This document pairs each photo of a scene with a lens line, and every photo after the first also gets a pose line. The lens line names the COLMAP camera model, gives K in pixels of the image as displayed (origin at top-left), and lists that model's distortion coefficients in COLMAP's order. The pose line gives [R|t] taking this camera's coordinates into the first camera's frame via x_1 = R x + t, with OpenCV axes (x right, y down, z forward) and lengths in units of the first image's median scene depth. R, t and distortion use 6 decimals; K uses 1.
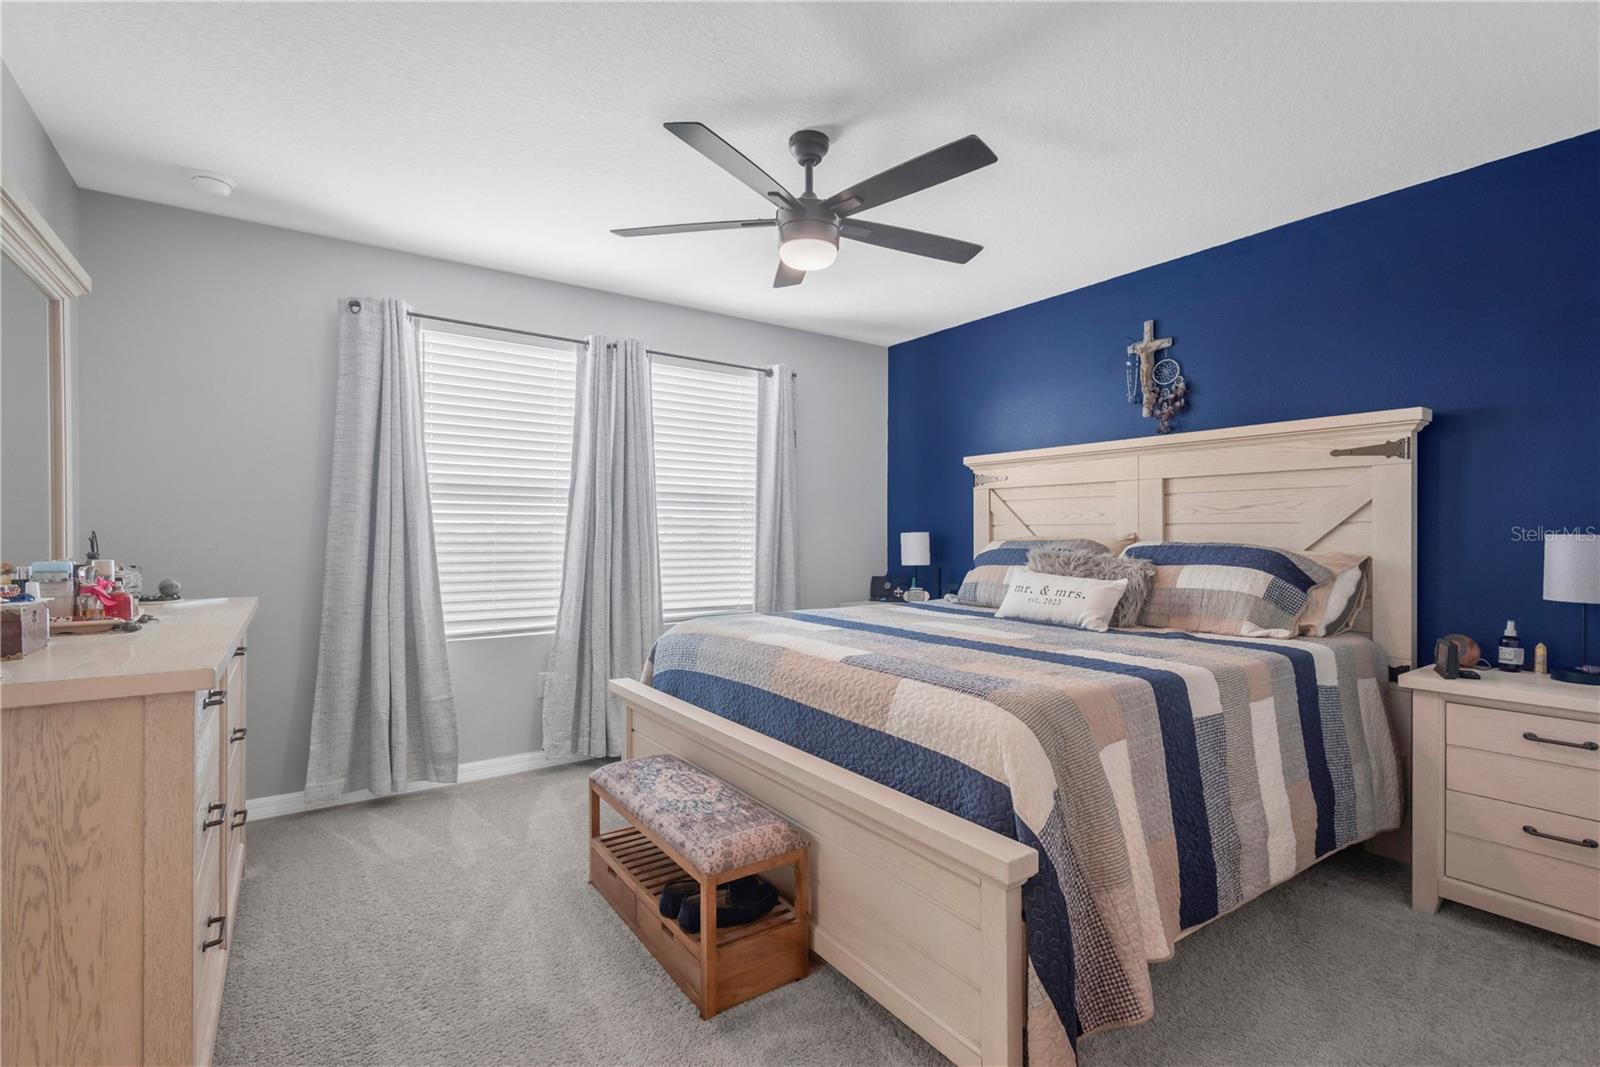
lens RADIAL K [[743.4, 0, 800.2], [0, 743.4, 536.8], [0, 0, 1]] dist [0.016386, -0.004159]
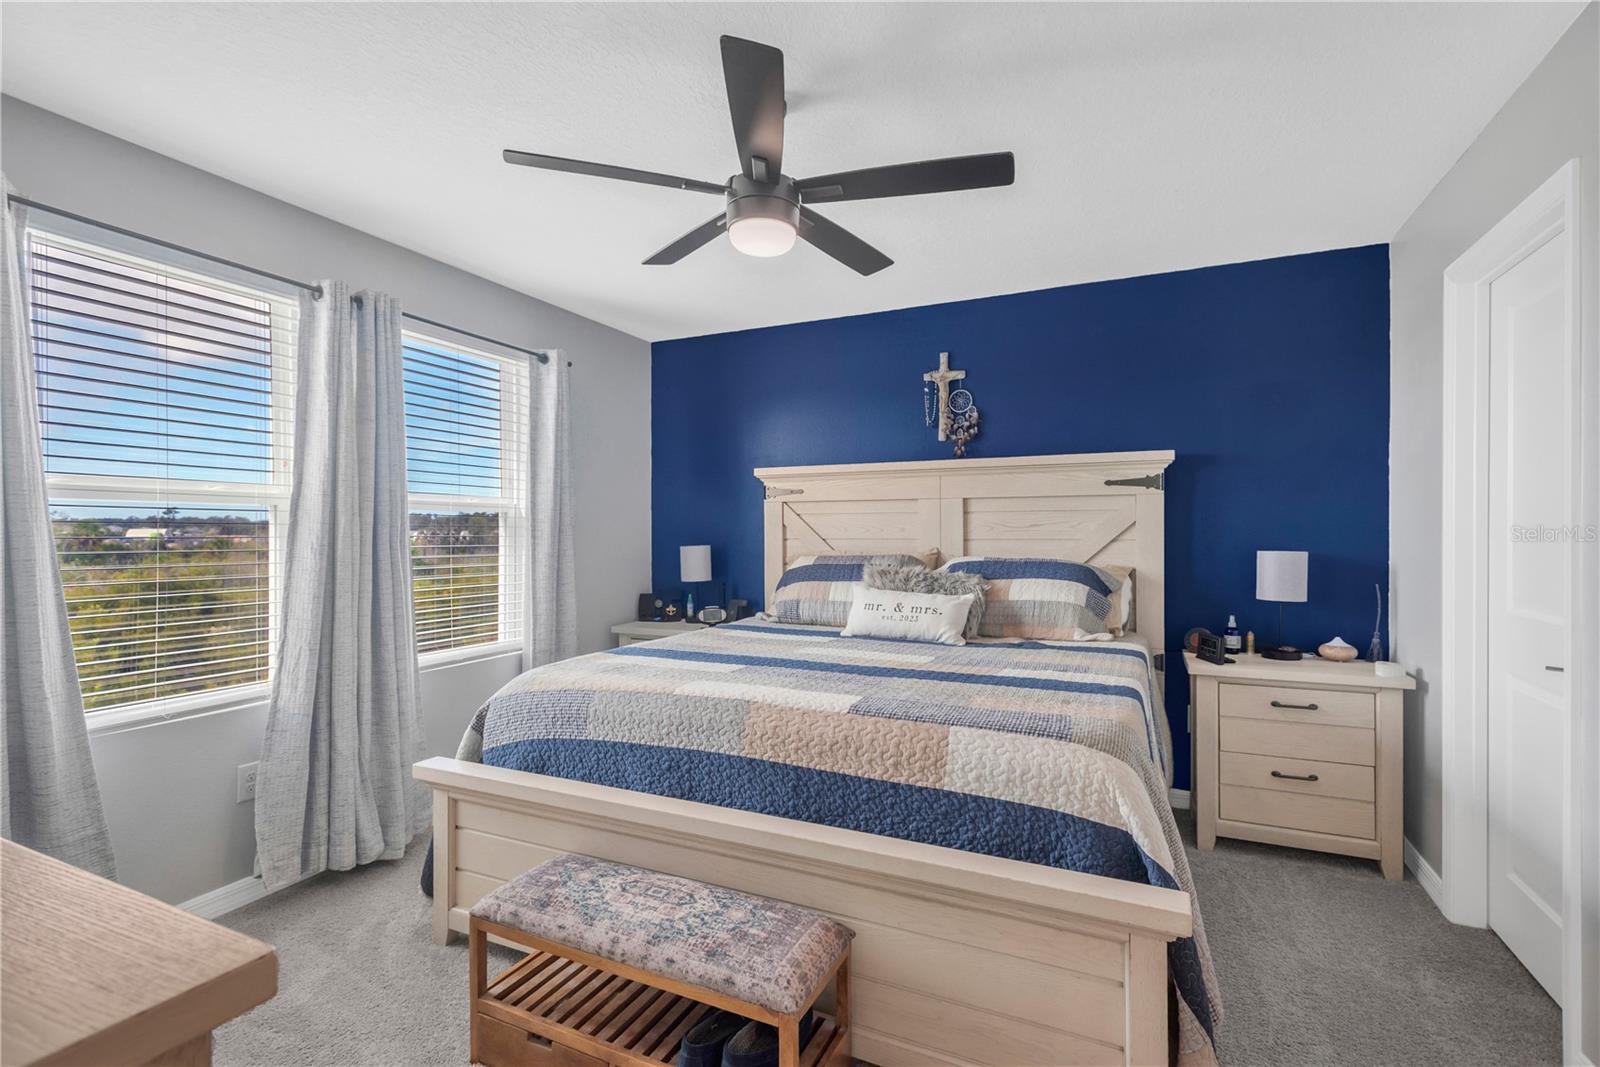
lens RADIAL K [[743.4, 0, 796.0], [0, 743.4, 536.6], [0, 0, 1]] dist [0.016386, -0.004159]
pose [[0.868293, -0.007398, 0.495997, -0.347009], [0.006916, 0.999972, 0.002807, -0.033606], [-0.496004, 0.000994, 0.868320, 0.217119]]
